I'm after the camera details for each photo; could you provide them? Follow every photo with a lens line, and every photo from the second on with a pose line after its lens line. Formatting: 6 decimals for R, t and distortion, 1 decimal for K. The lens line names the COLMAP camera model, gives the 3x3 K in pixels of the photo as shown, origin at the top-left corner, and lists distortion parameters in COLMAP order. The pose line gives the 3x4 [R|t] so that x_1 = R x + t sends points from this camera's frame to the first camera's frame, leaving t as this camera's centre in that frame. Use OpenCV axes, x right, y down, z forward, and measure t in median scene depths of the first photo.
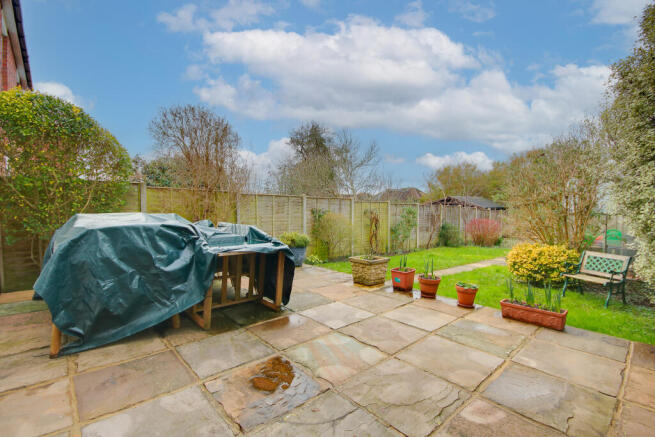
lens RADIAL K [[306.0, 0, 327.5], [0, 306.0, 218.5], [0, 0, 1]] dist [0.000041, 0.000027]
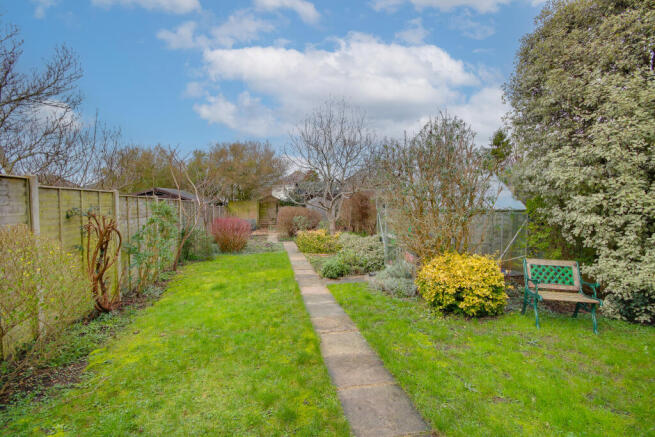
lens RADIAL K [[306.0, 0, 327.5], [0, 306.0, 218.5], [0, 0, 1]] dist [0.000041, 0.000027]
pose [[0.507126, -0.043414, 0.860778, -0.048003], [0.030090, 0.999014, 0.032658, -0.020311], [-0.861347, 0.009339, 0.507932, 0.521497]]
